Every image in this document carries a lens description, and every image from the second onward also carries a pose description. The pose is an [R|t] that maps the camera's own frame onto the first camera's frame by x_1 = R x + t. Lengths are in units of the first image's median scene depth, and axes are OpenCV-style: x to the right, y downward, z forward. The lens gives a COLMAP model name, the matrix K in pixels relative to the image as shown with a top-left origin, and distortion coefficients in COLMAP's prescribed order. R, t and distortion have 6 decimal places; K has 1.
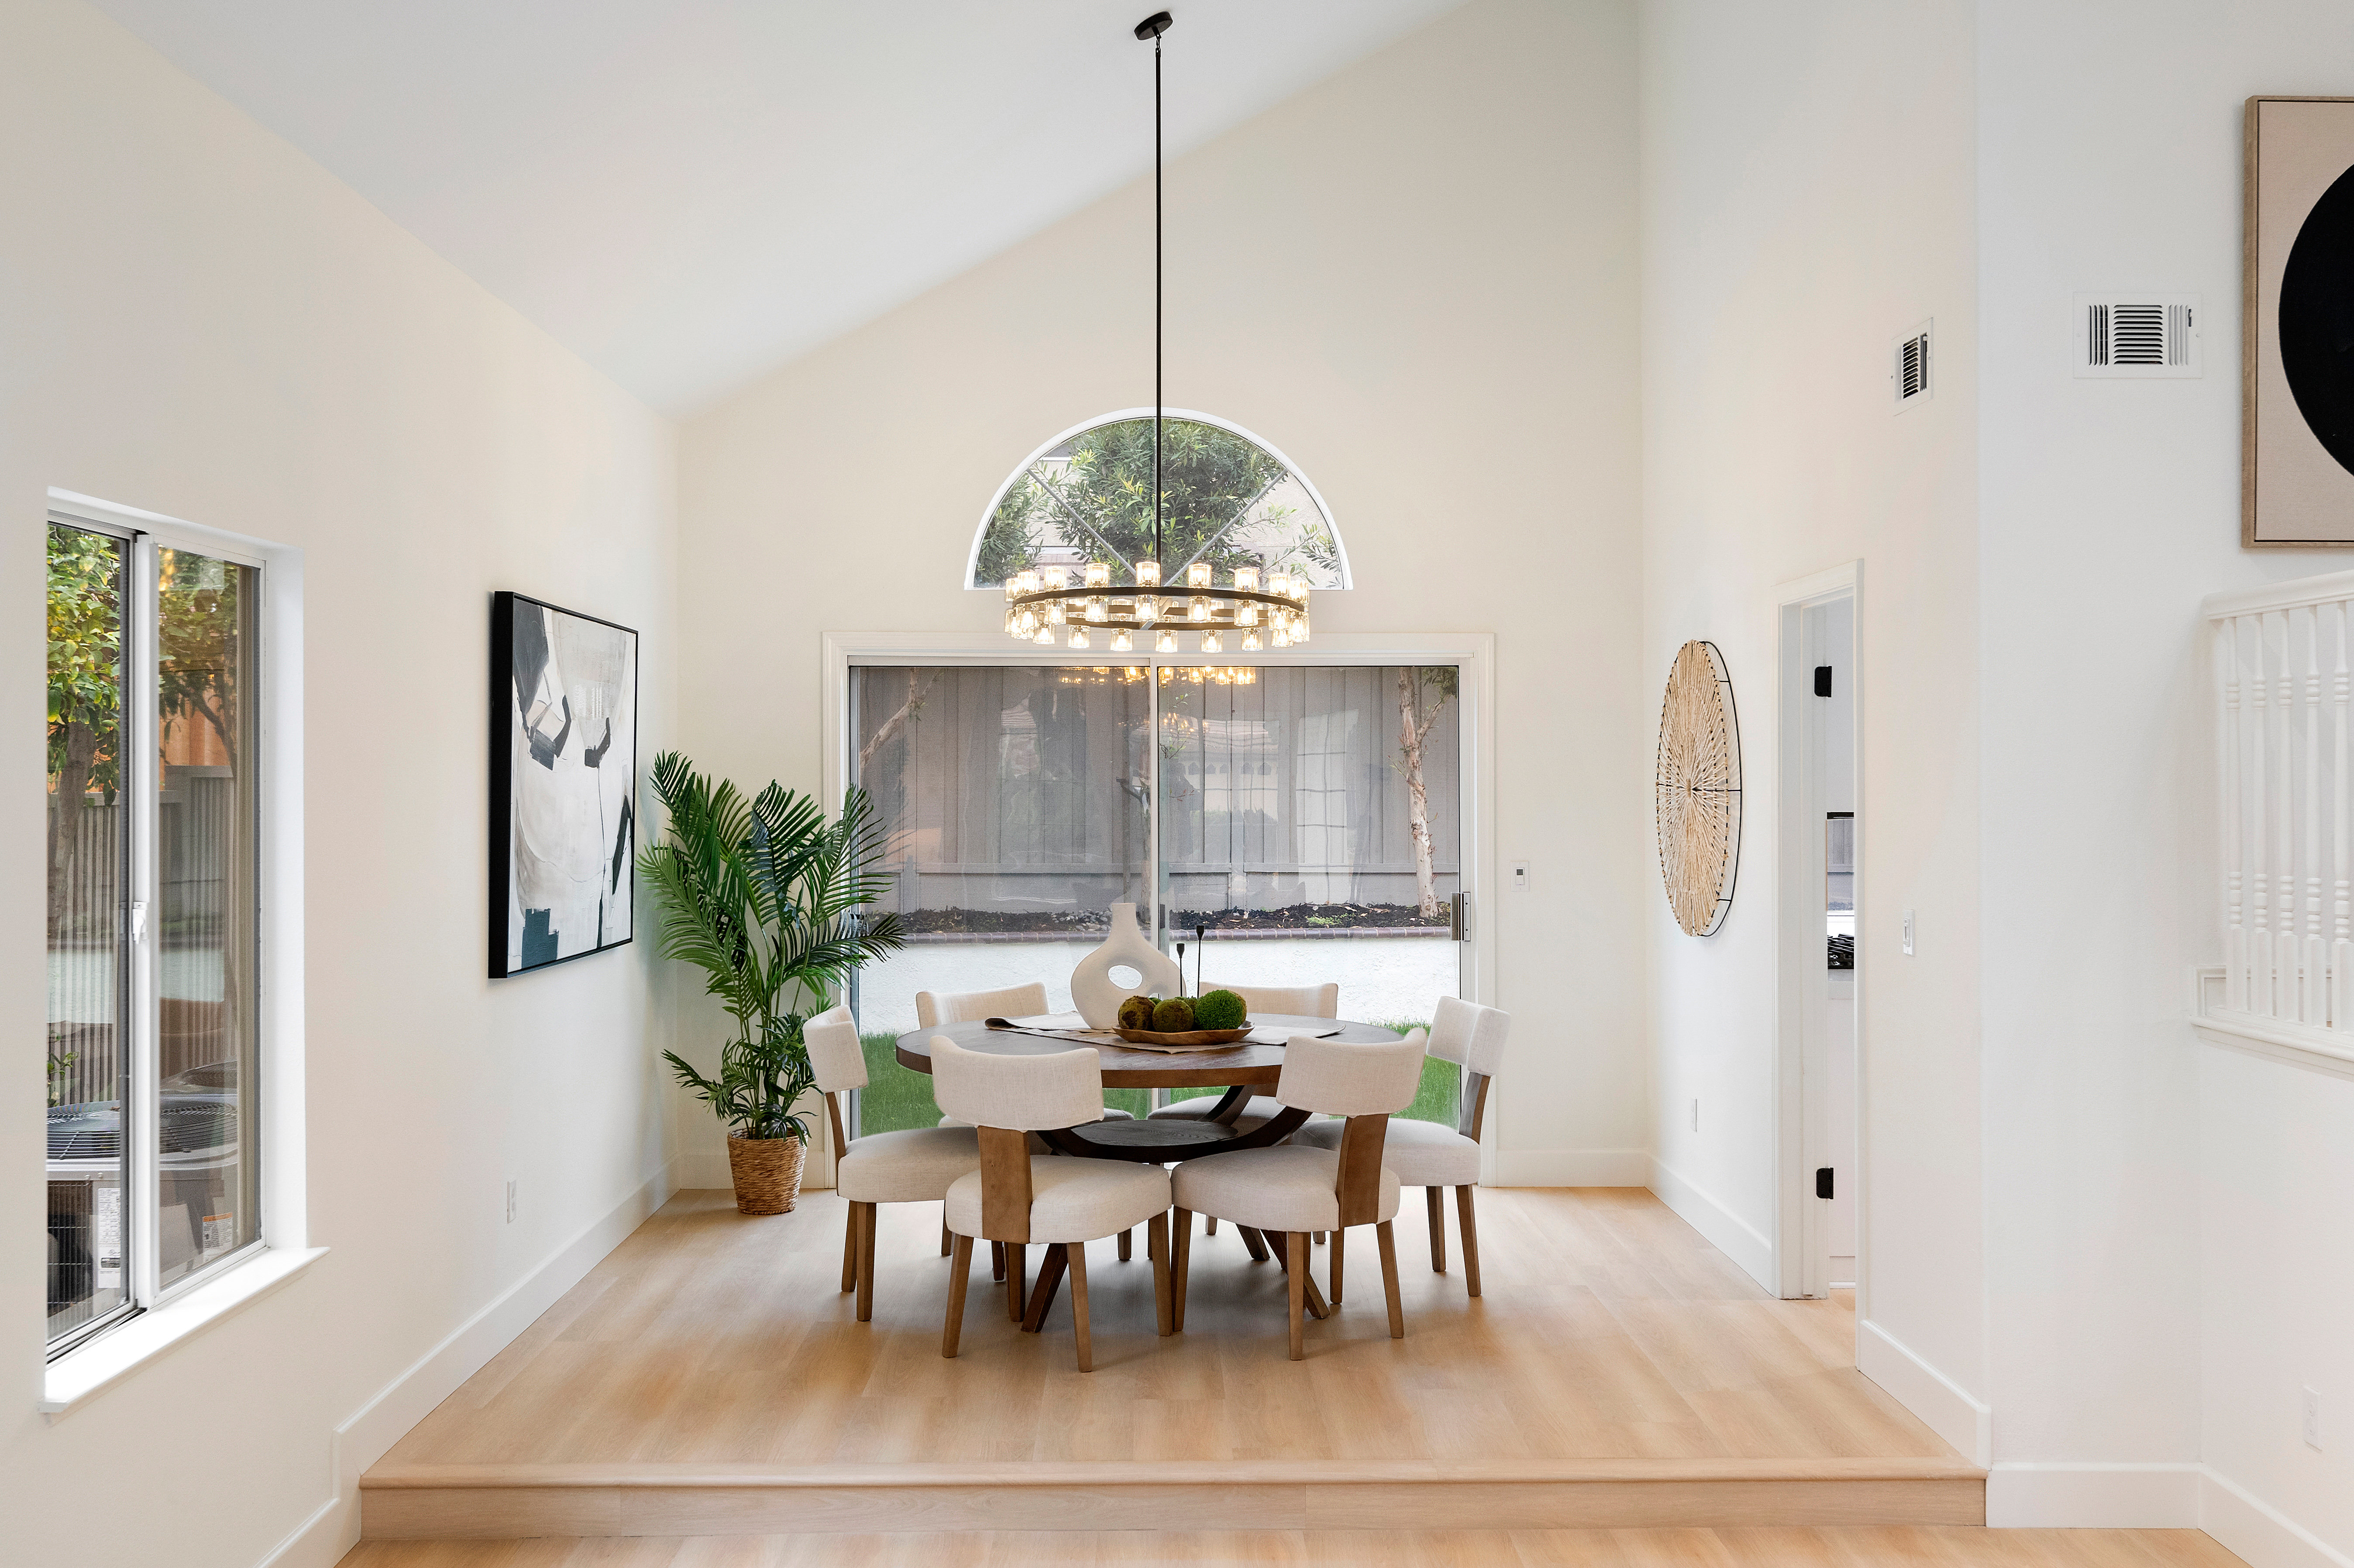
lens RADIAL K [[2367.1, 0, 1217.8], [0, 2367.1, 723.0], [0, 0, 1]] dist [-0.000649, -0.002201]
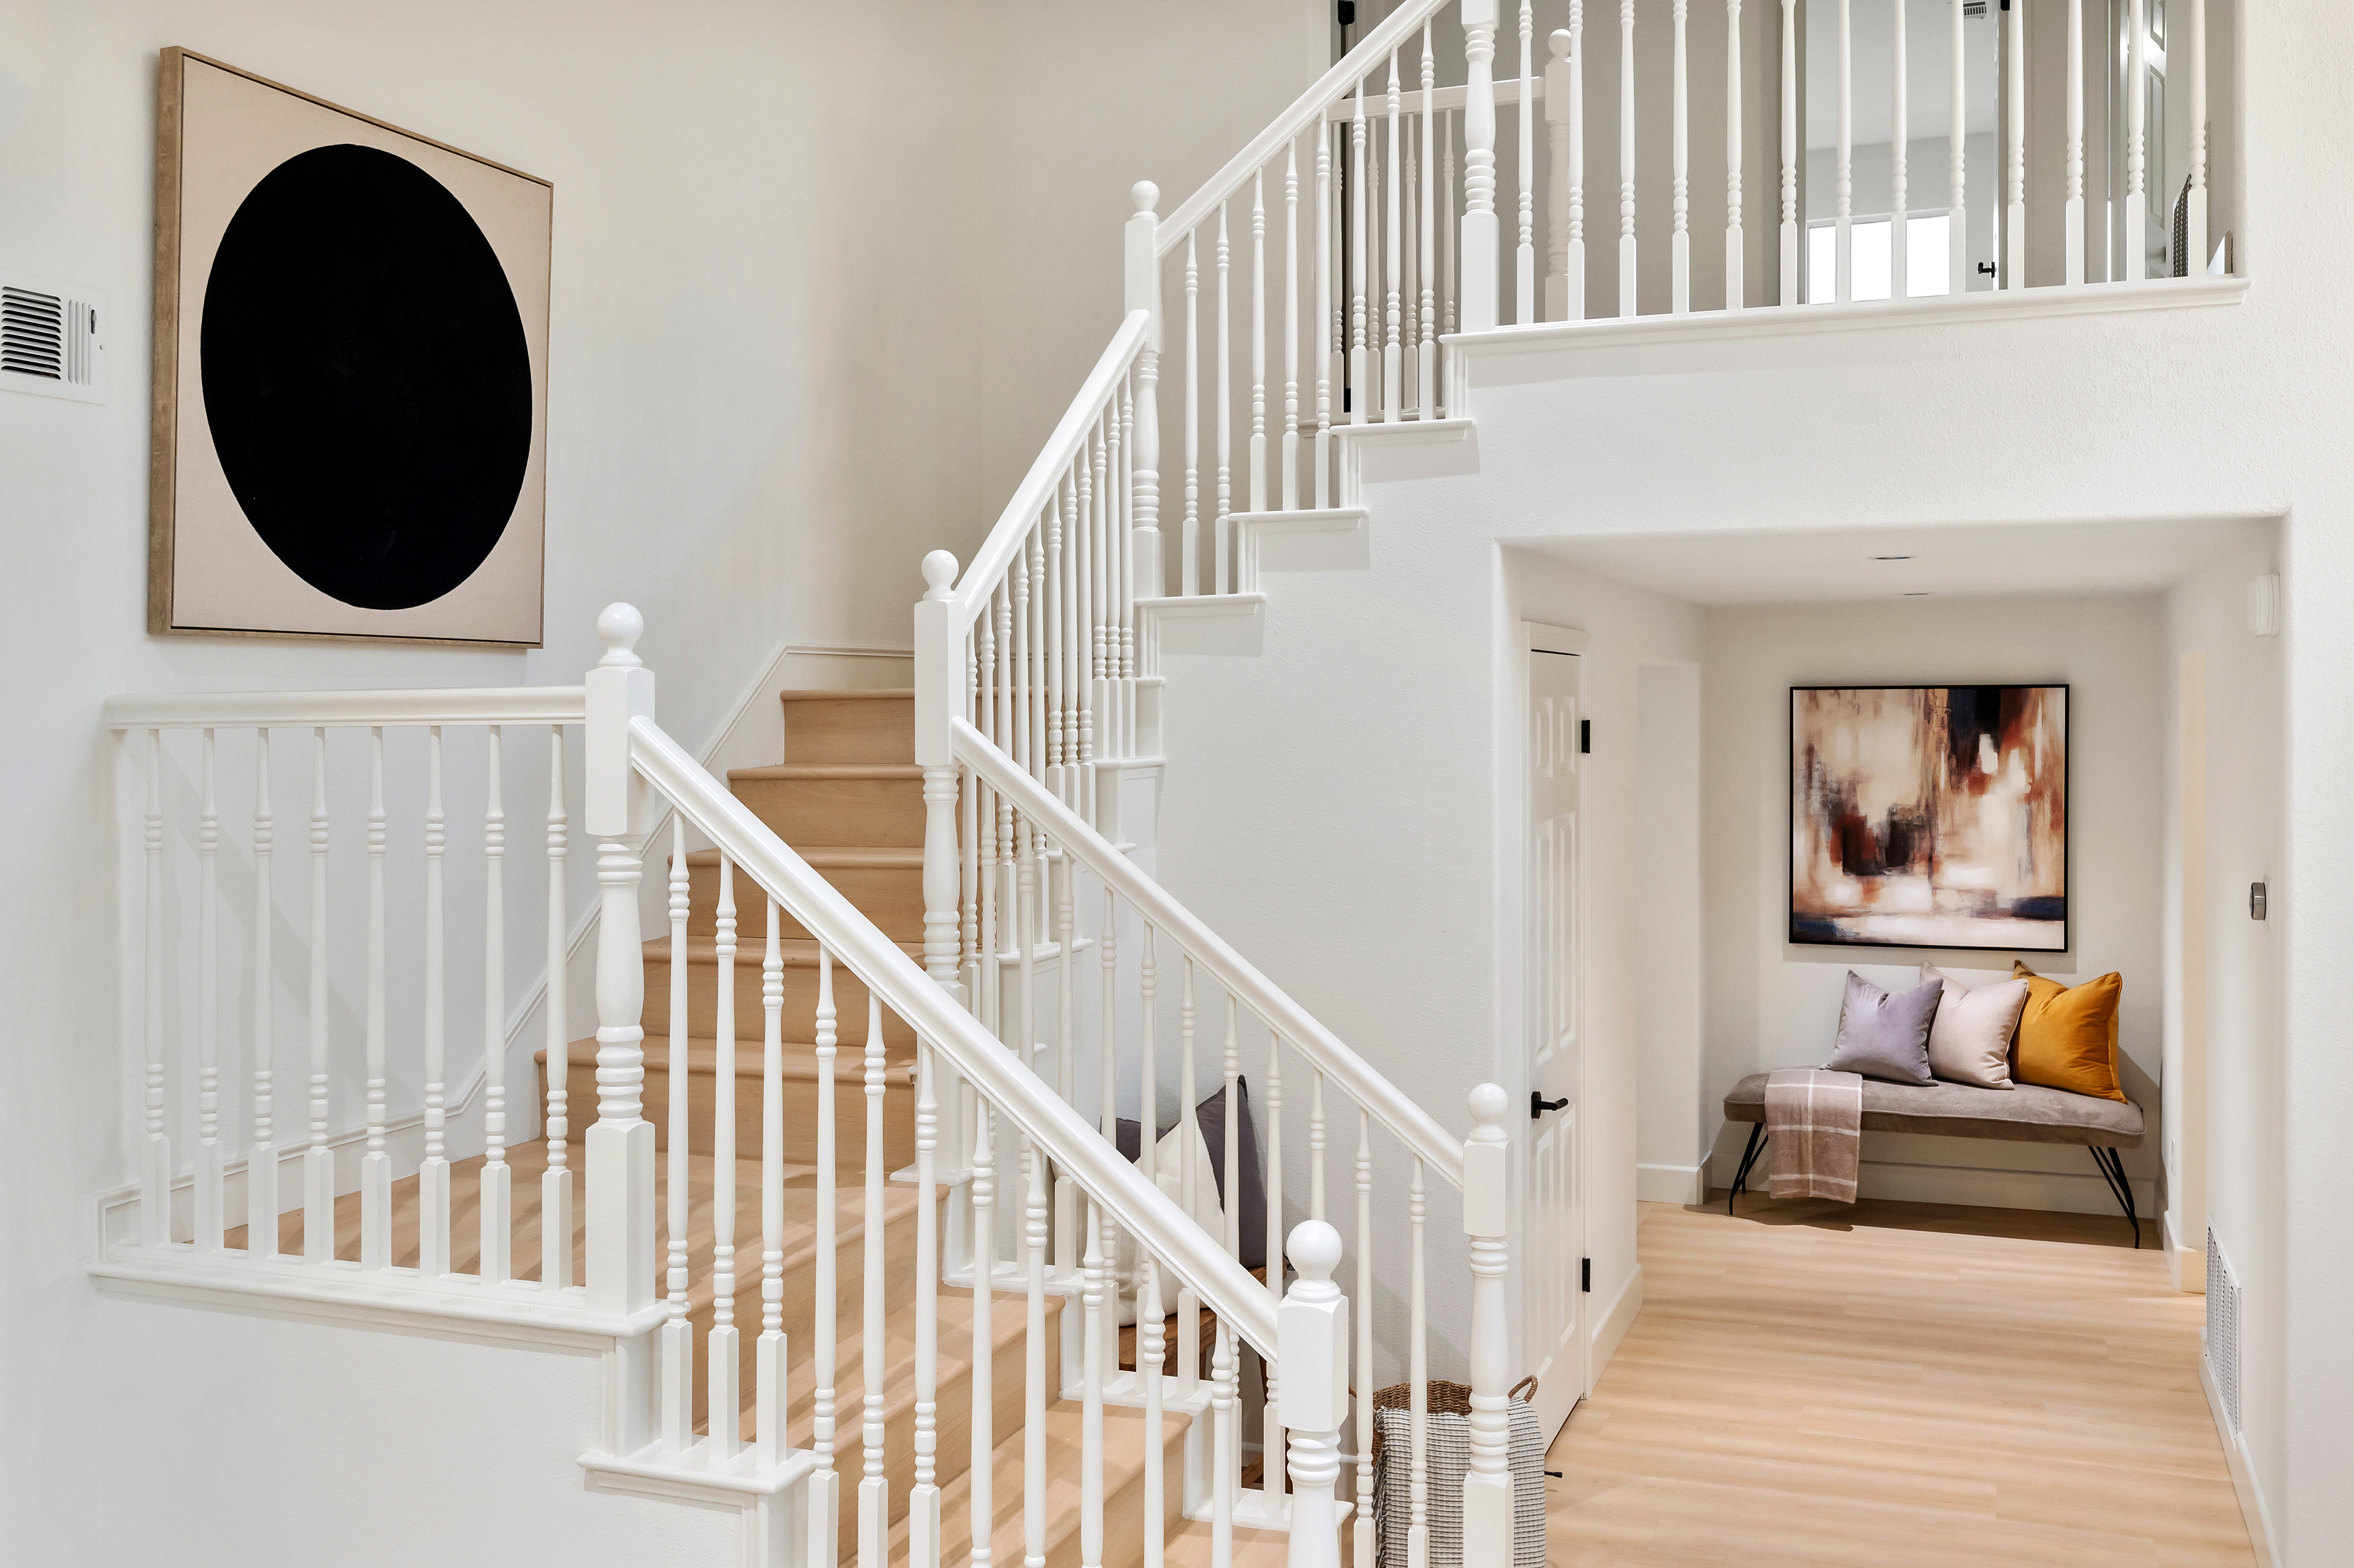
lens RADIAL K [[2066.2, 0, 1186.6], [0, 2066.2, 736.8], [0, 0, 1]] dist [-0.002393, 0.005036]
pose [[0.392976, -0.009607, 0.919499, -0.036573], [-0.012987, 0.999788, 0.015996, -0.042491], [-0.919457, -0.018228, 0.392768, 0.325169]]
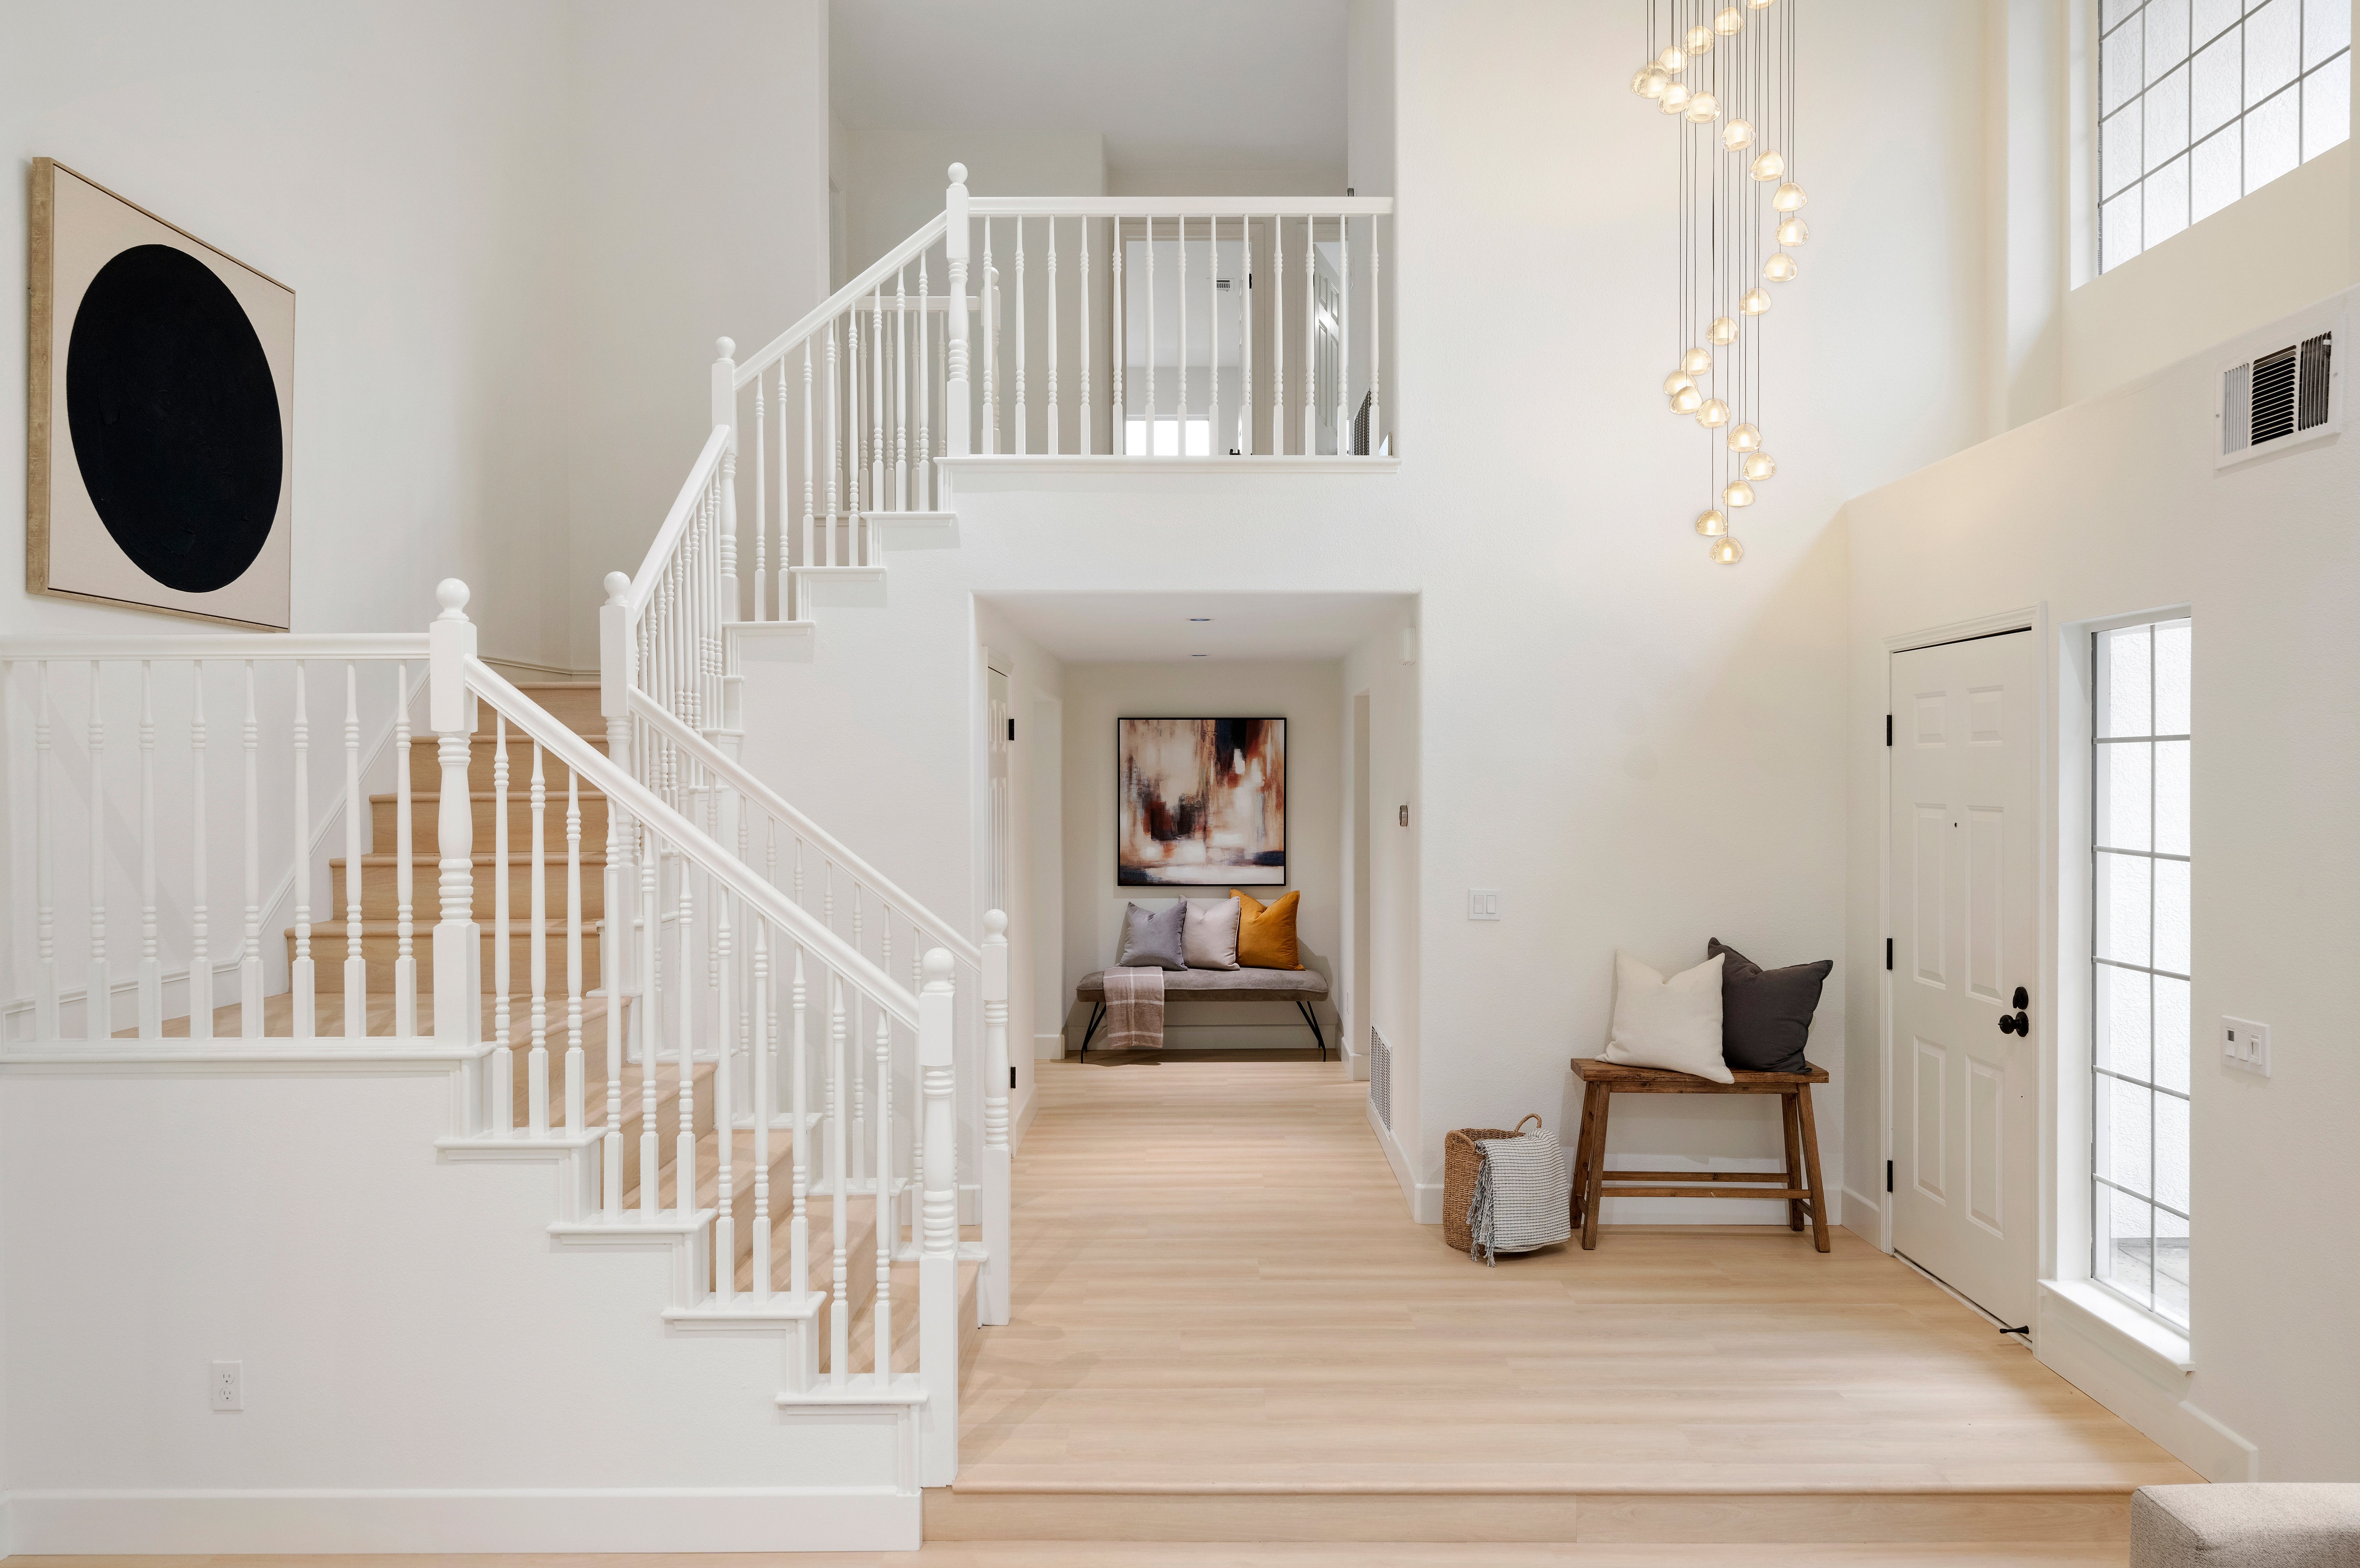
lens RADIAL K [[1583.8, 0, 1212.5], [0, 1583.8, 822.8], [0, 0, 1]] dist [-0.000579, -0.001668]
pose [[0.025114, -0.021103, 0.999462, -0.183252], [-0.017254, 0.999619, 0.021540, 0.001376], [-0.999536, -0.017786, 0.024740, 0.352967]]
